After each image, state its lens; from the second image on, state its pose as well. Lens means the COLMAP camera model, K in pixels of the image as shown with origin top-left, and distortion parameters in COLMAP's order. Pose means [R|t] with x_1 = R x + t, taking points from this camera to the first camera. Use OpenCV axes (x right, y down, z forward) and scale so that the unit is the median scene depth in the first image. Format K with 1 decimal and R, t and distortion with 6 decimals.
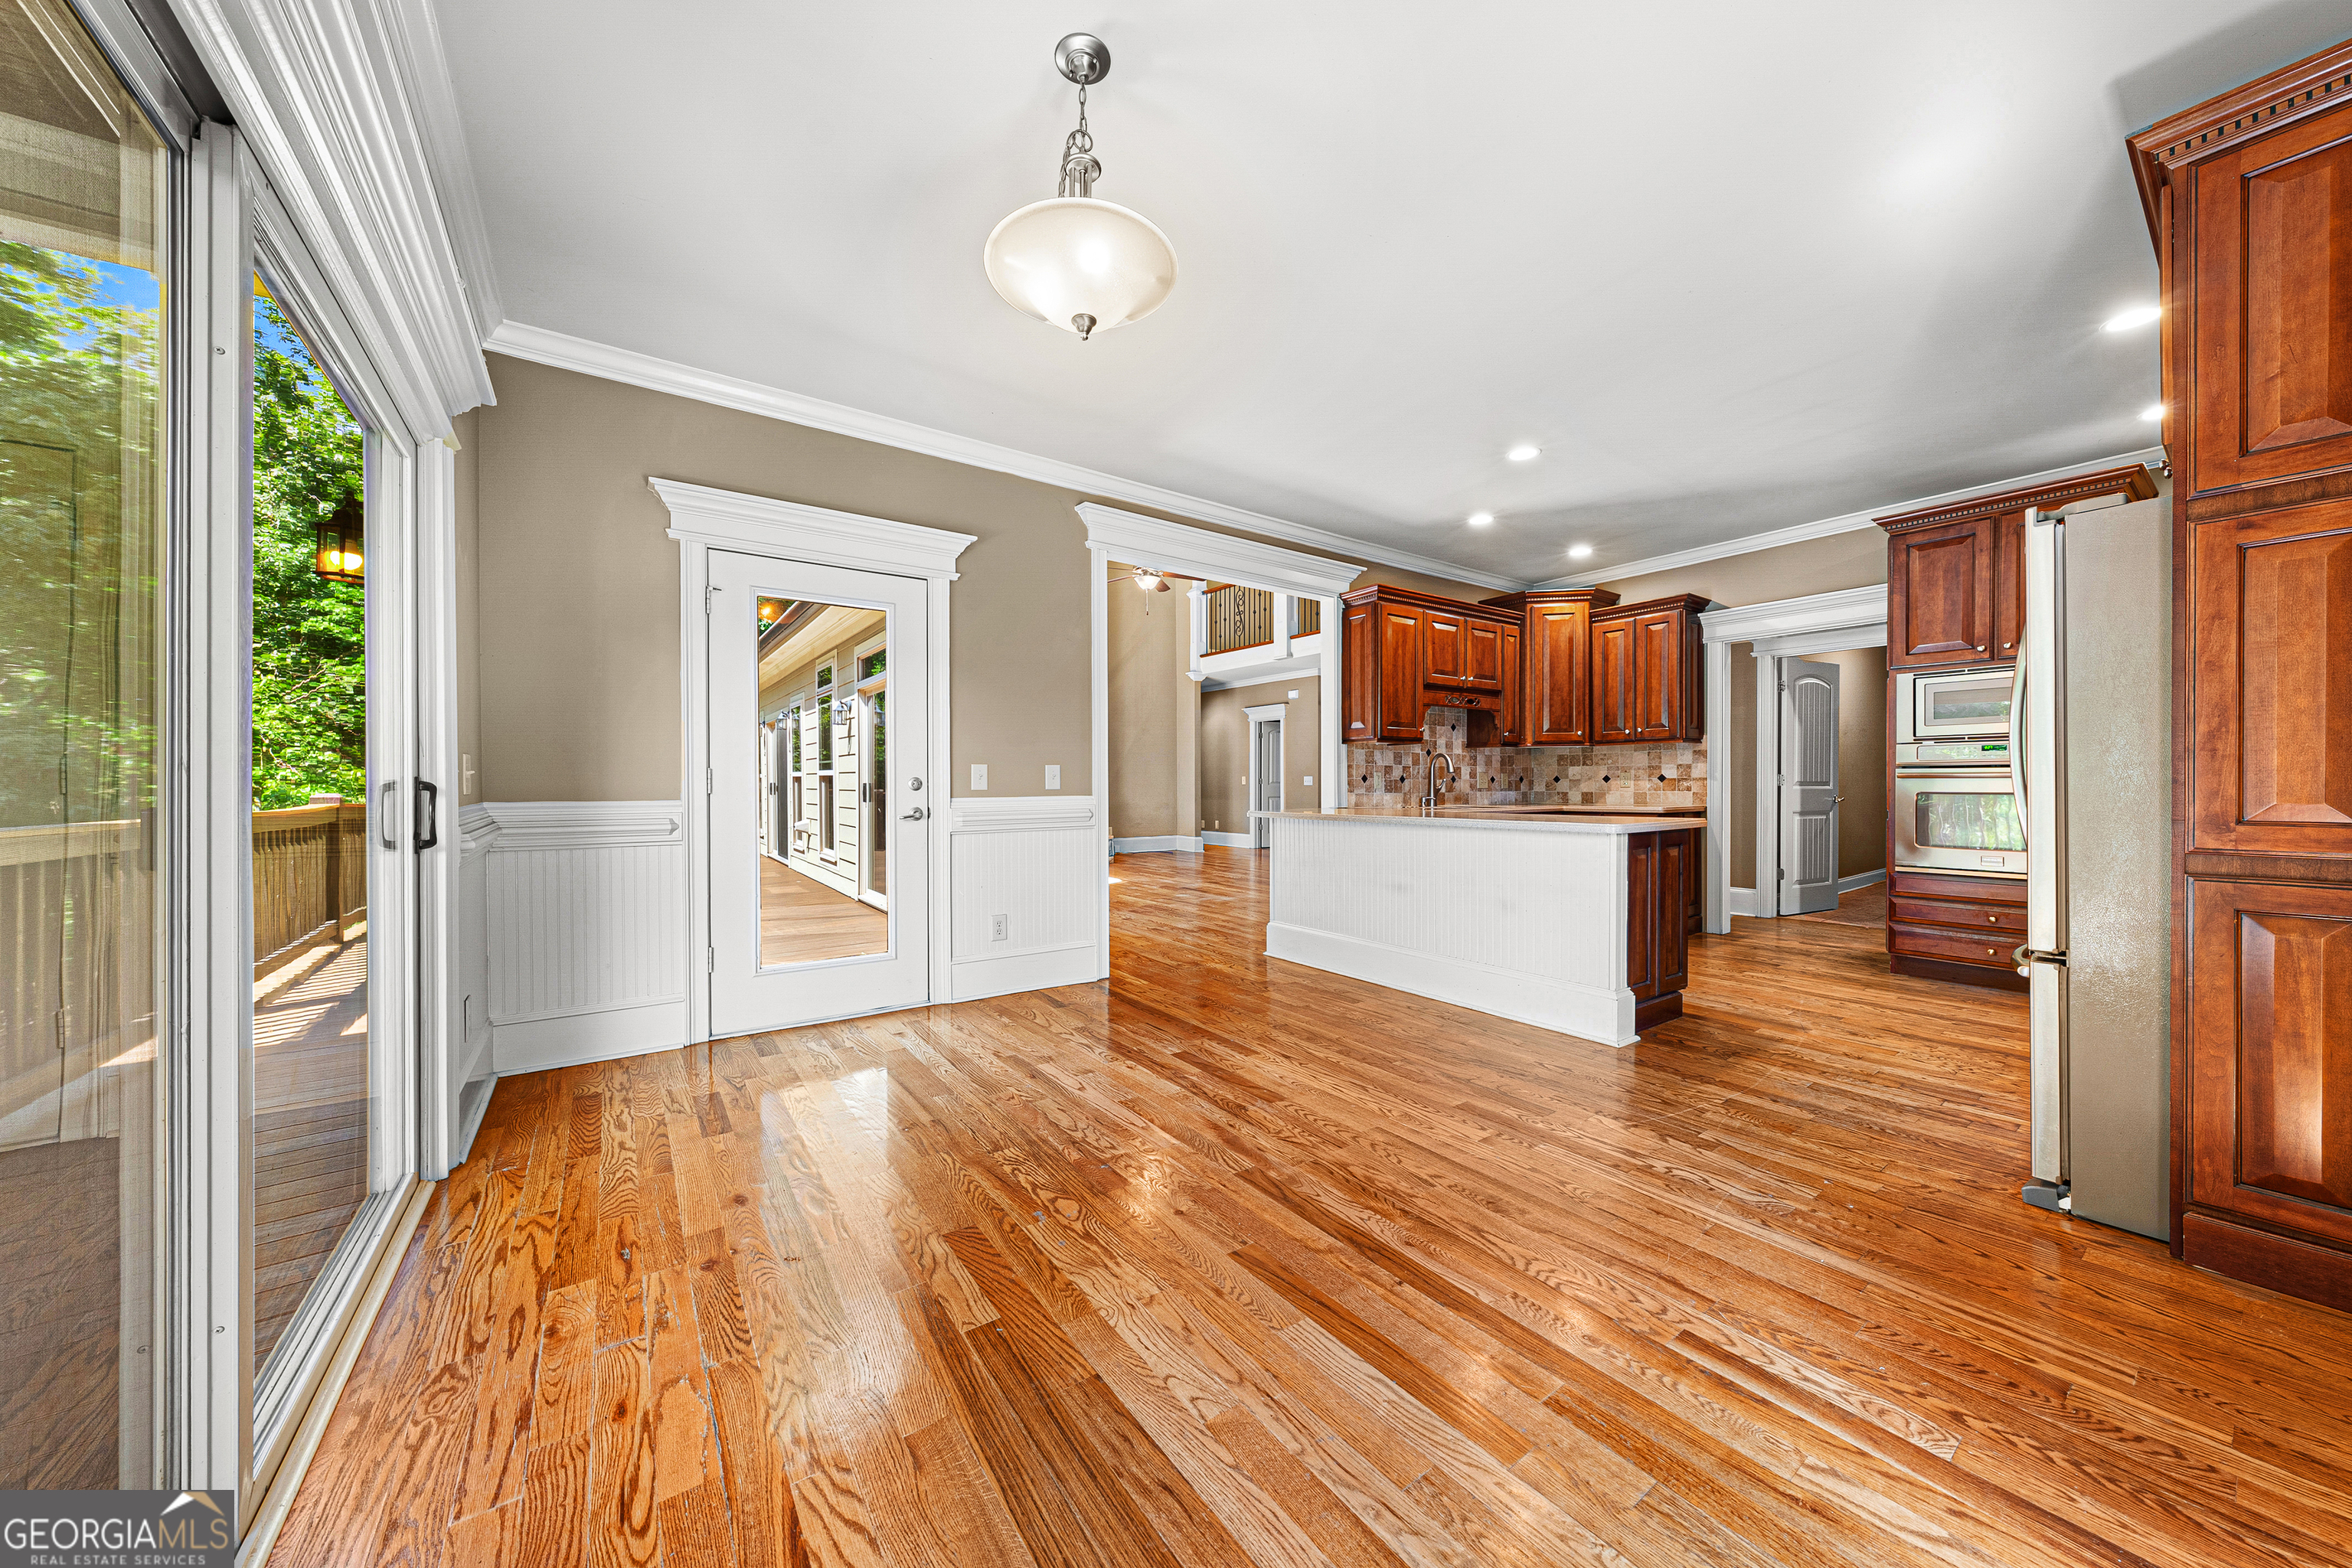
lens RADIAL K [[803.1, 0, 1170.5], [0, 803.1, 786.1], [0, 0, 1]] dist [-0.000997, -0.000192]
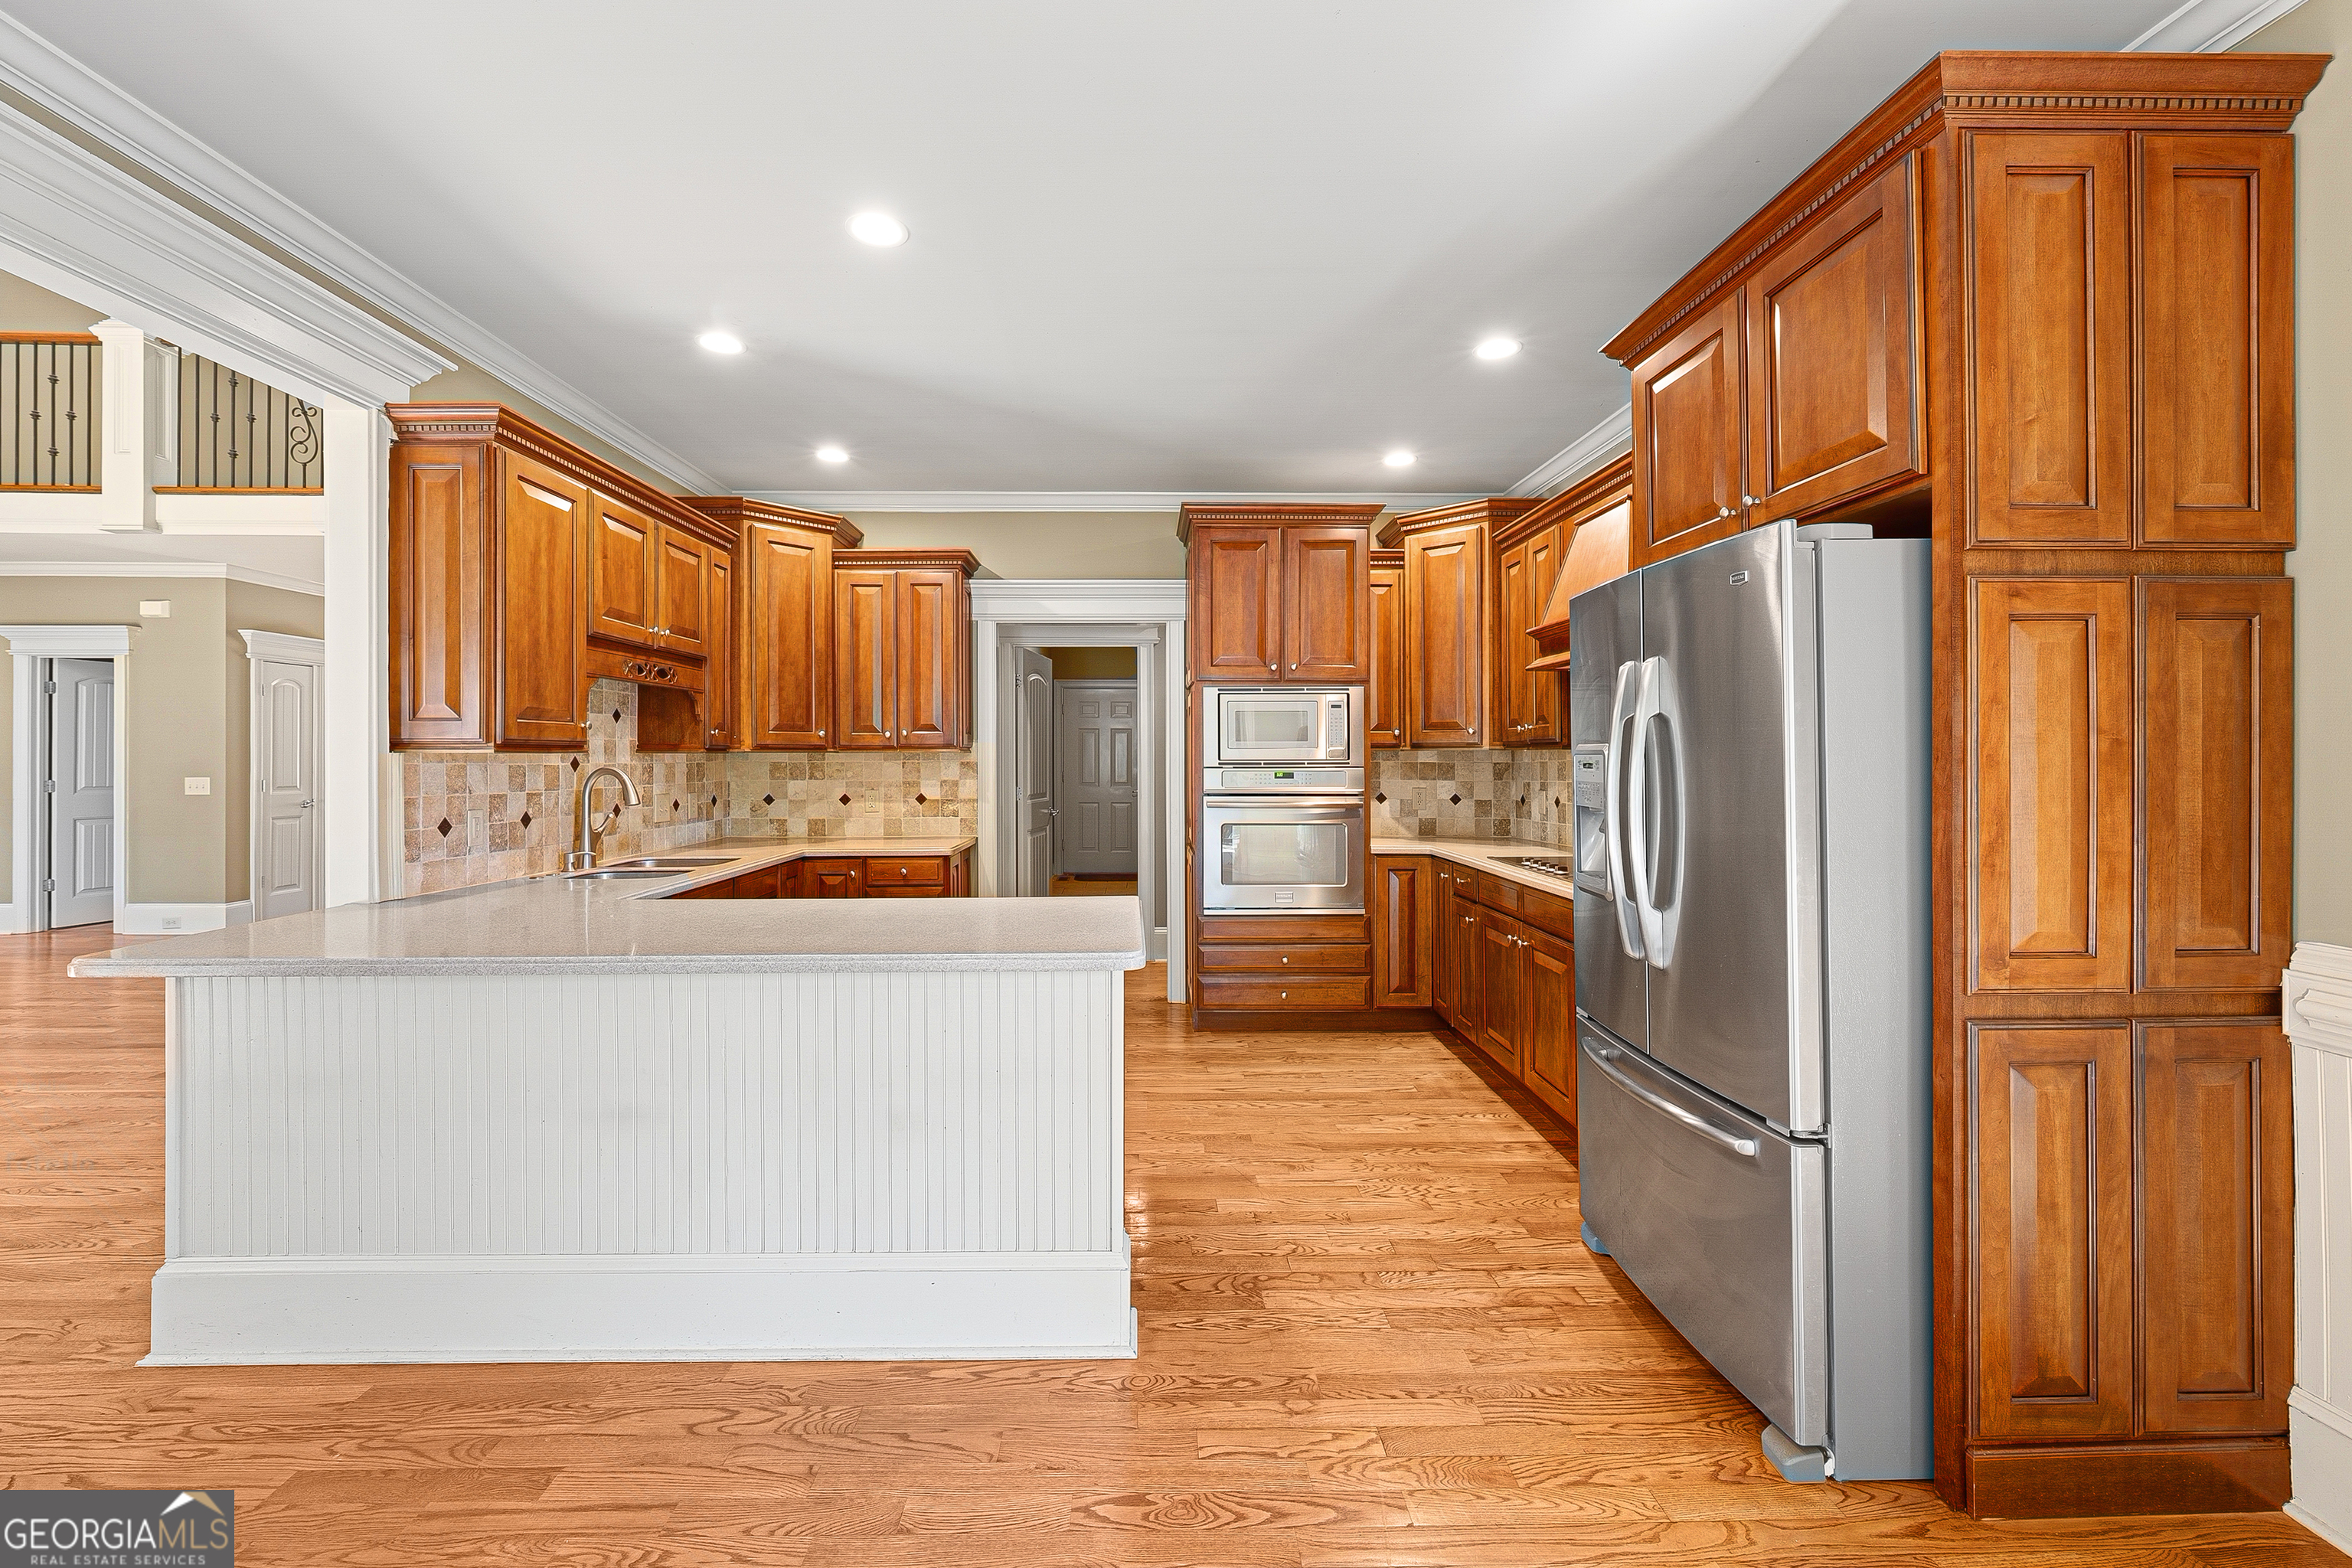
lens RADIAL K [[966.9, 0, 1168.5], [0, 966.9, 755.9], [0, 0, 1]] dist [-0.001271, -0.000210]
pose [[0.552523, 0.004931, 0.833483, 0.012311], [0.000311, 0.999981, -0.006122, -0.047806], [-0.833498, 0.003642, 0.552511, 0.369225]]
